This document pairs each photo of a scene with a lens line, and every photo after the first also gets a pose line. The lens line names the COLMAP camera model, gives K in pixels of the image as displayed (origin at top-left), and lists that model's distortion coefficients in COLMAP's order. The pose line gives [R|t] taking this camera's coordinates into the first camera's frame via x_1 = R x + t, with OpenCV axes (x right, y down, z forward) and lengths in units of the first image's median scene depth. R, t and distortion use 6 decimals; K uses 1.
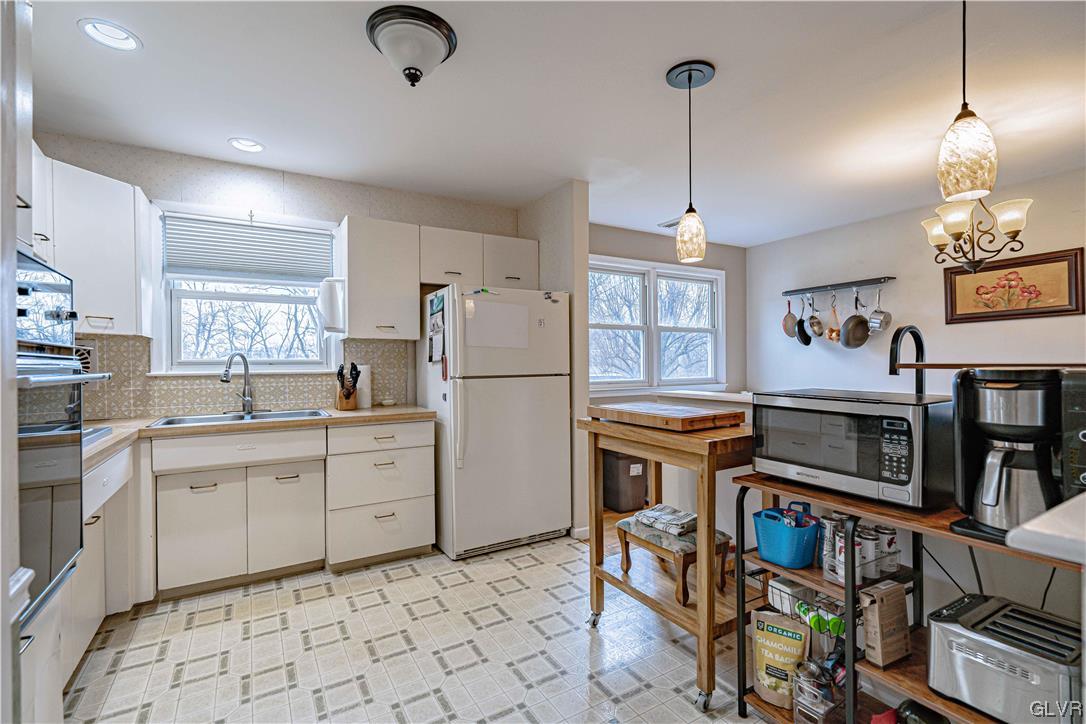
lens RADIAL K [[488.5, 0, 538.0], [0, 488.5, 364.5], [0, 0, 1]] dist [-0.001577, 0.000462]
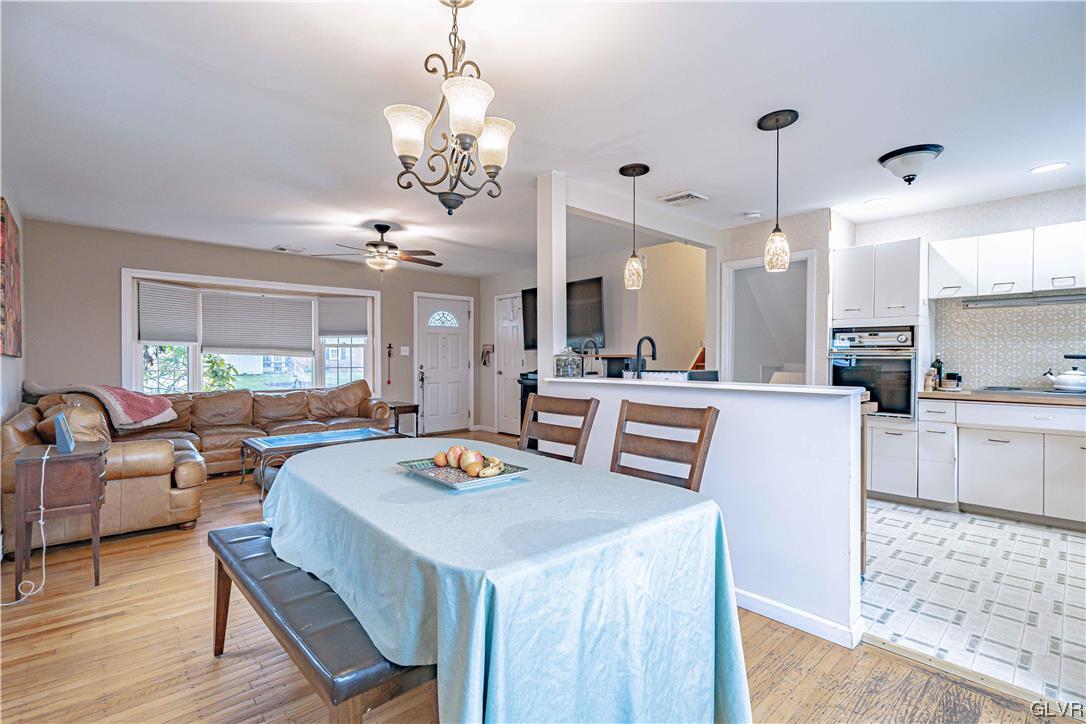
lens RADIAL K [[501.7, 0, 537.8], [0, 501.7, 359.2], [0, 0, 1]] dist [-0.001370, 0.000411]
pose [[-0.980110, 0.008033, -0.198294, 0.858628], [0.006207, 0.999932, 0.009829, -0.004418], [0.198359, 0.008403, -0.980093, 1.582411]]
